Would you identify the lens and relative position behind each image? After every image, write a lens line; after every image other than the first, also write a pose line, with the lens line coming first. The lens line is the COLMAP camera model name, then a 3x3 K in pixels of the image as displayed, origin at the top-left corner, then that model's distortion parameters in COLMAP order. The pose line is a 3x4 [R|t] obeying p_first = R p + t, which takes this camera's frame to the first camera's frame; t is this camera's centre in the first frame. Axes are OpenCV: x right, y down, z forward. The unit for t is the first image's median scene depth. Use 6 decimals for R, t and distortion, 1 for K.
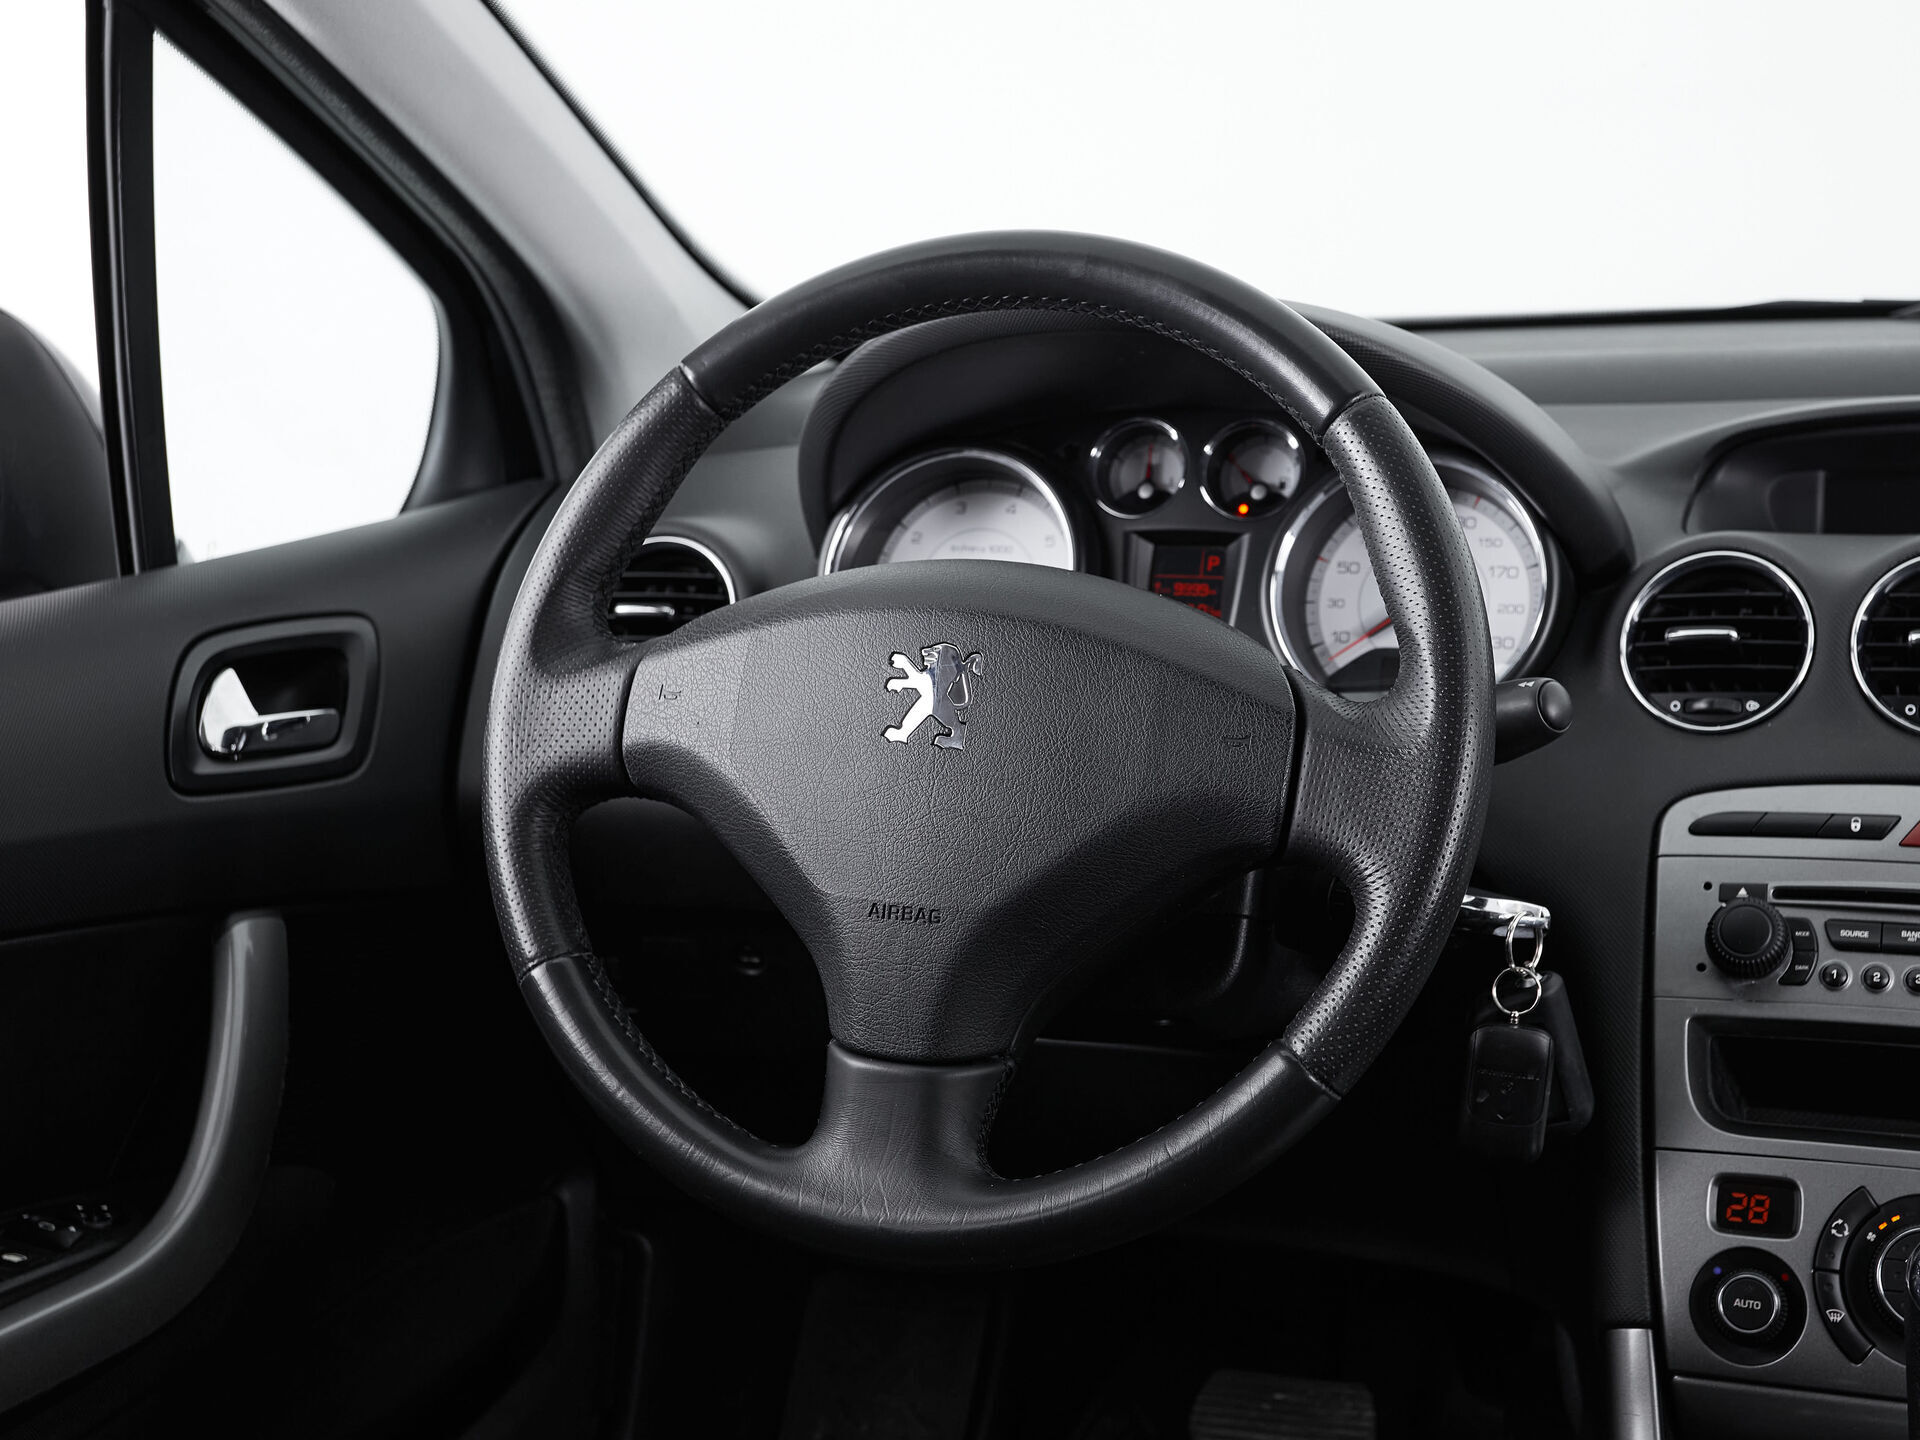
lens RADIAL K [[2664.9, 0, 1069.7], [0, 2664.9, 687.1], [0, 0, 1]] dist [0.028389, 0.019287]
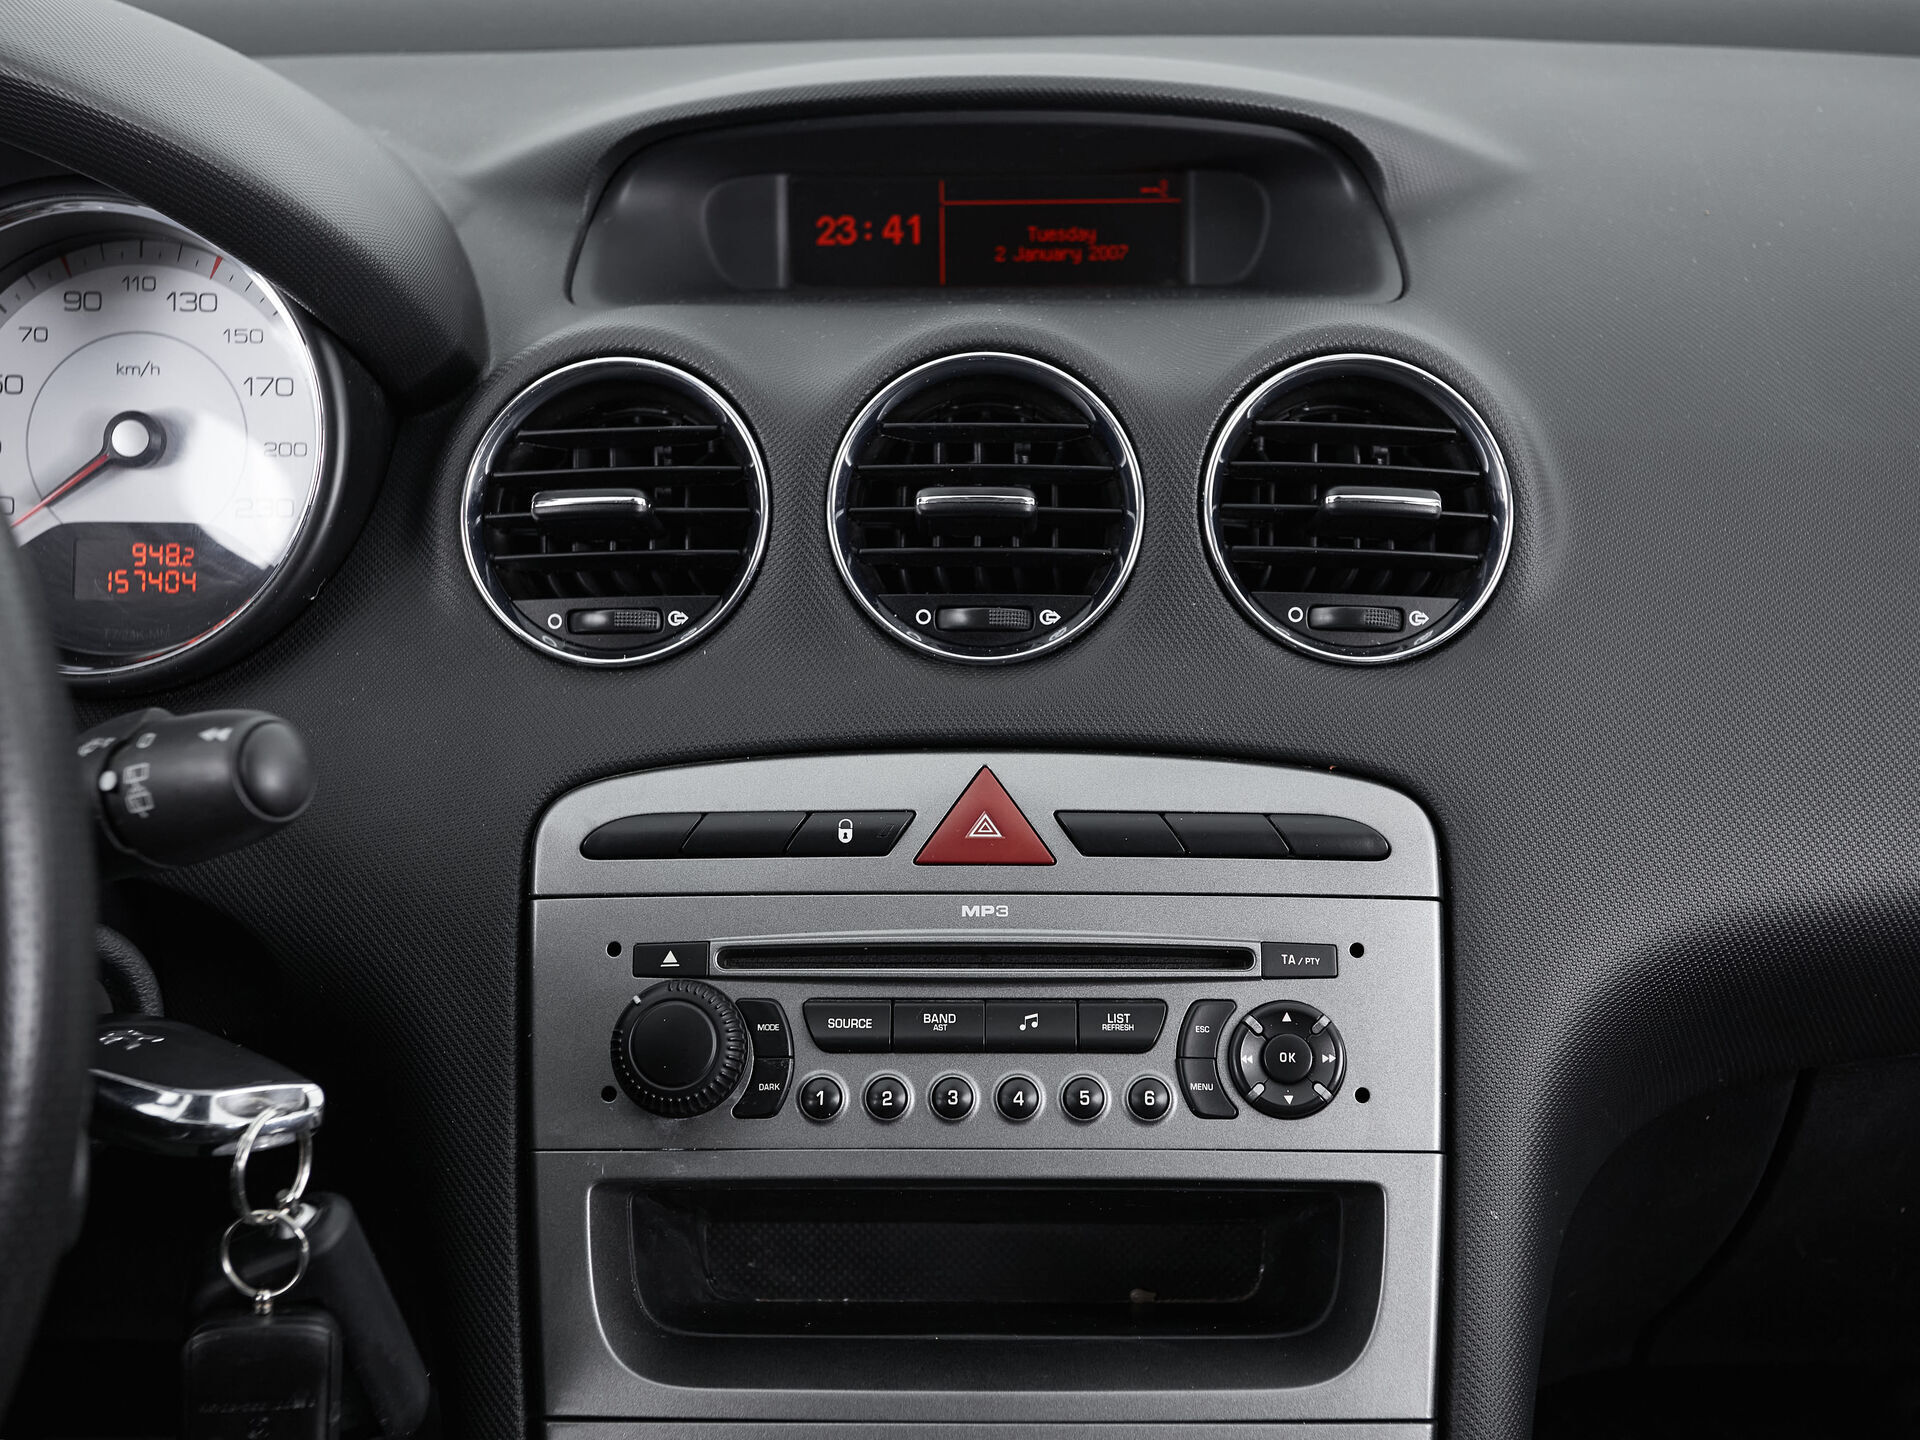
lens RADIAL K [[2541.4, 0, 962.6], [0, 2541.4, 677.2], [0, 0, 1]] dist [0.009860, 0.012782]
pose [[0.948889, -0.093696, 0.301381, 0.152346], [0.035813, 0.980714, 0.192138, -0.095822], [-0.313571, -0.171525, 0.933945, 0.469459]]
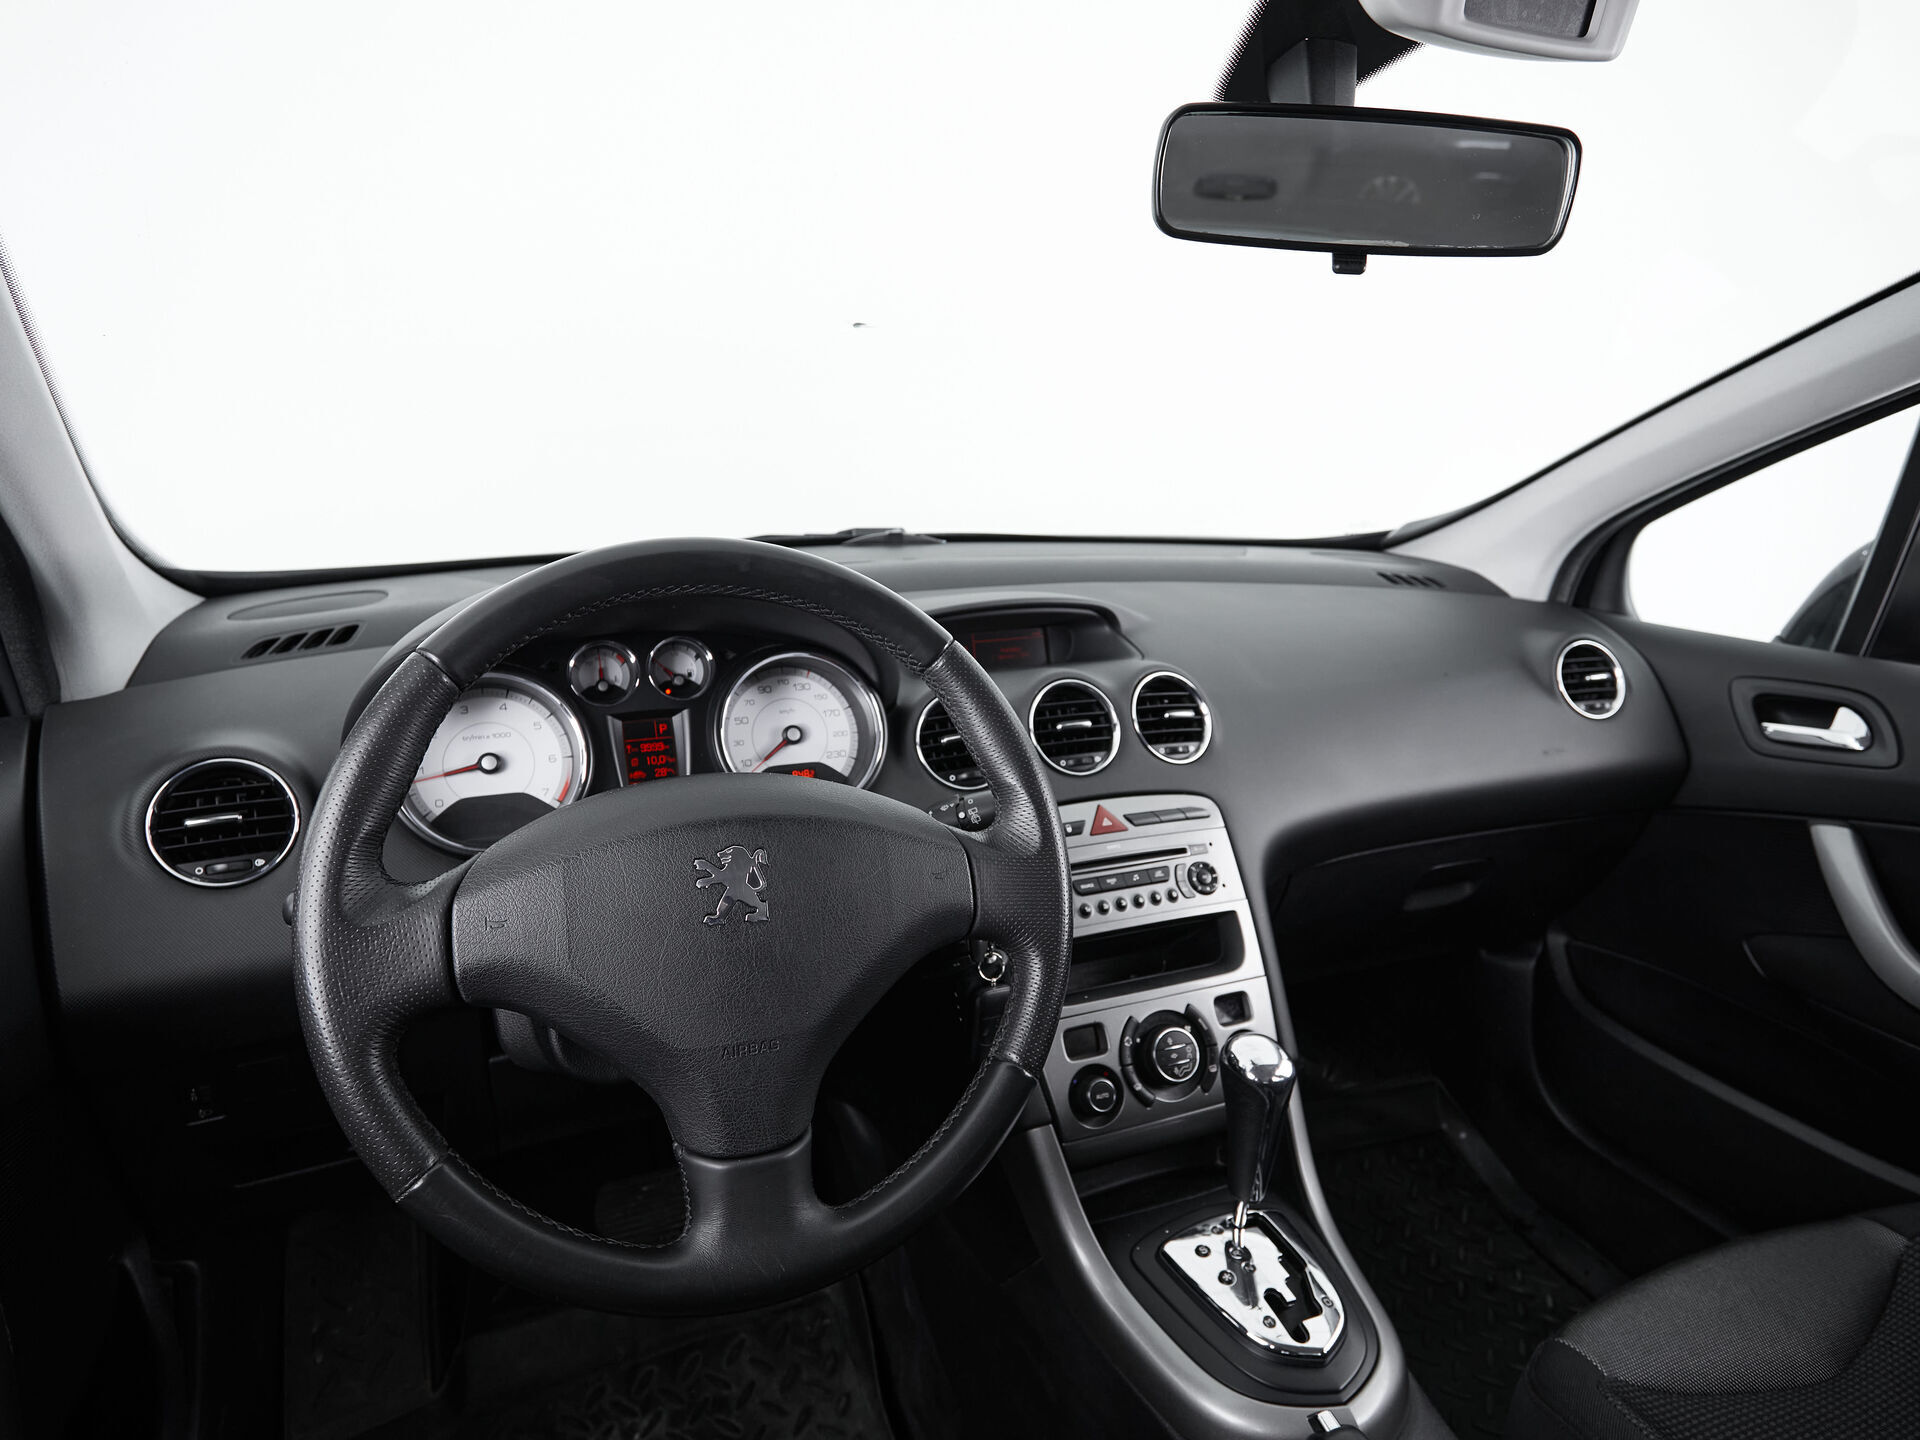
lens RADIAL K [[1150.8, 0, 959.5], [0, 1150.8, 712.1], [0, 0, 1]] dist [0.000309, -0.001609]
pose [[0.746974, -0.126996, 0.652612, -0.306869], [0.101759, 0.991860, 0.076540, -0.106977], [-0.657020, 0.009236, 0.753817, 0.434024]]
